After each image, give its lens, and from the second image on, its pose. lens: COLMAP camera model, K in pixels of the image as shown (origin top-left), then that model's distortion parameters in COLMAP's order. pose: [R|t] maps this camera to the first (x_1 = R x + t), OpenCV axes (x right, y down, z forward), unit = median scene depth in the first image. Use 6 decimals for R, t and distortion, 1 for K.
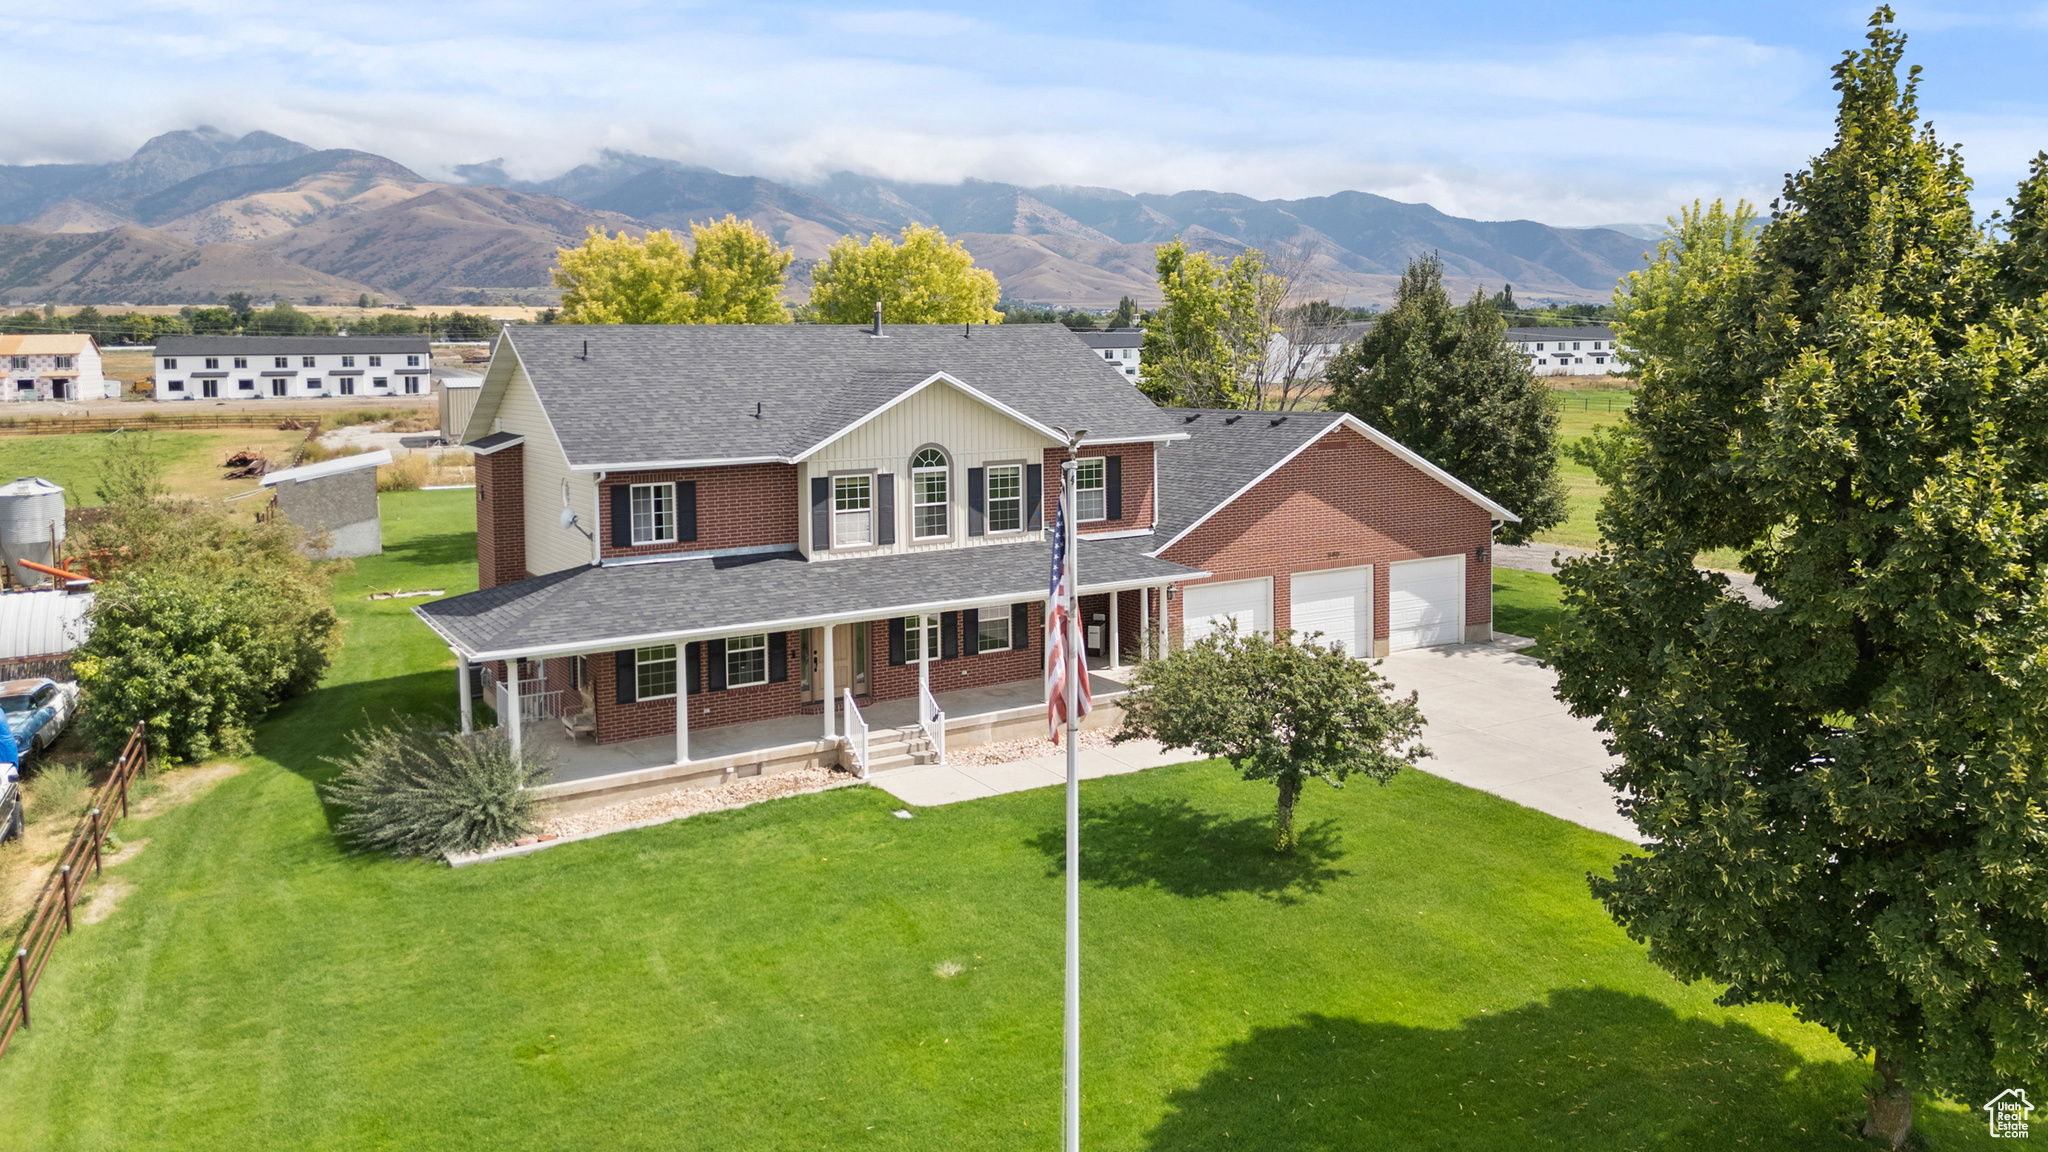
lens RADIAL K [[1460.0, 0, 1021.8], [0, 1460.0, 414.6], [0, 0, 1]] dist [0.074960, -0.000139]
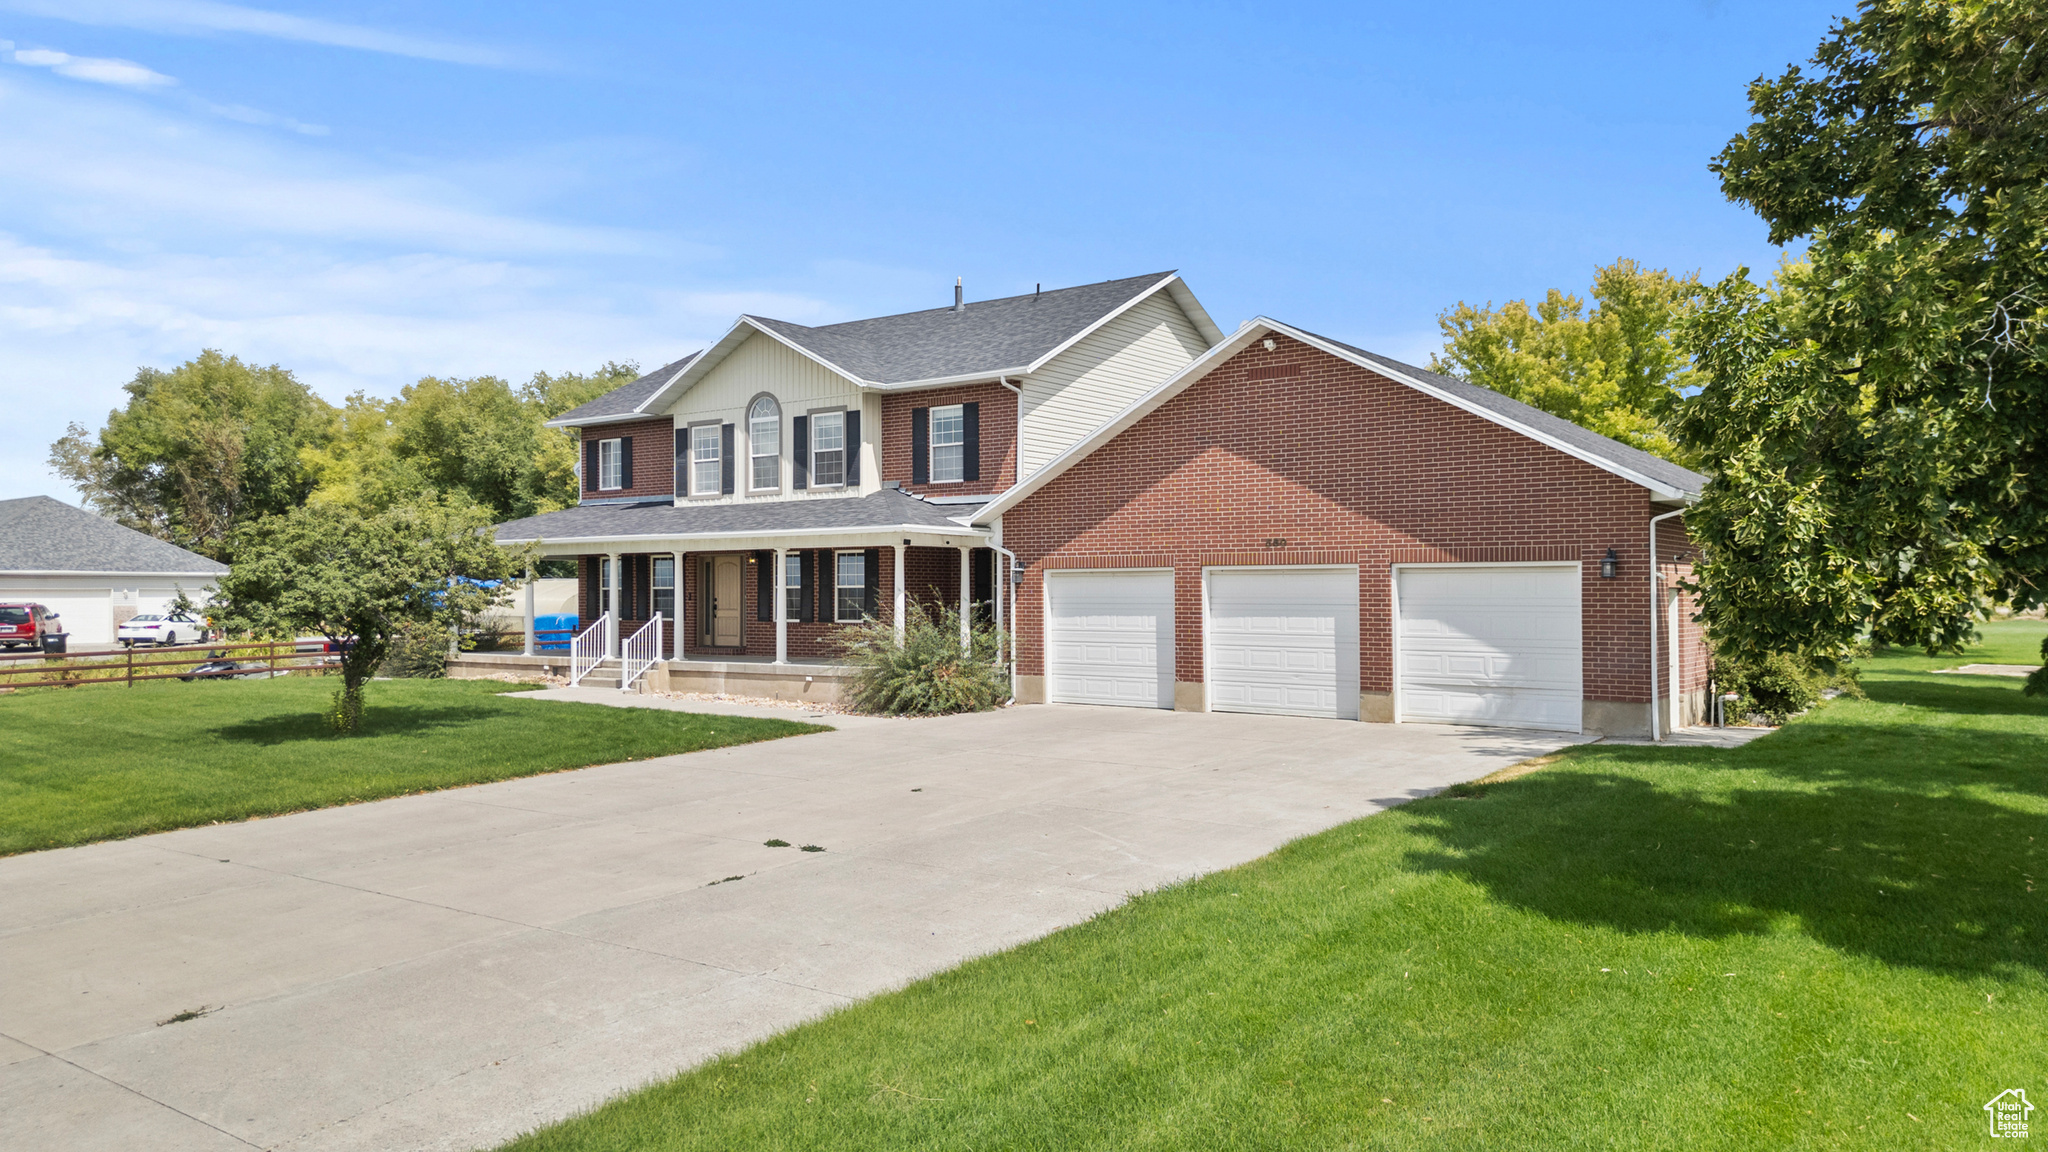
lens RADIAL K [[1456.4, 0, 996.5], [0, 1456.4, 569.1], [0, 0, 1]] dist [0.073301, -0.003045]
pose [[0.383146, -0.004492, -0.923677, 0.917734], [-0.052868, 0.998242, -0.026784, 0.159637], [0.922173, 0.059095, 0.382235, 0.798861]]
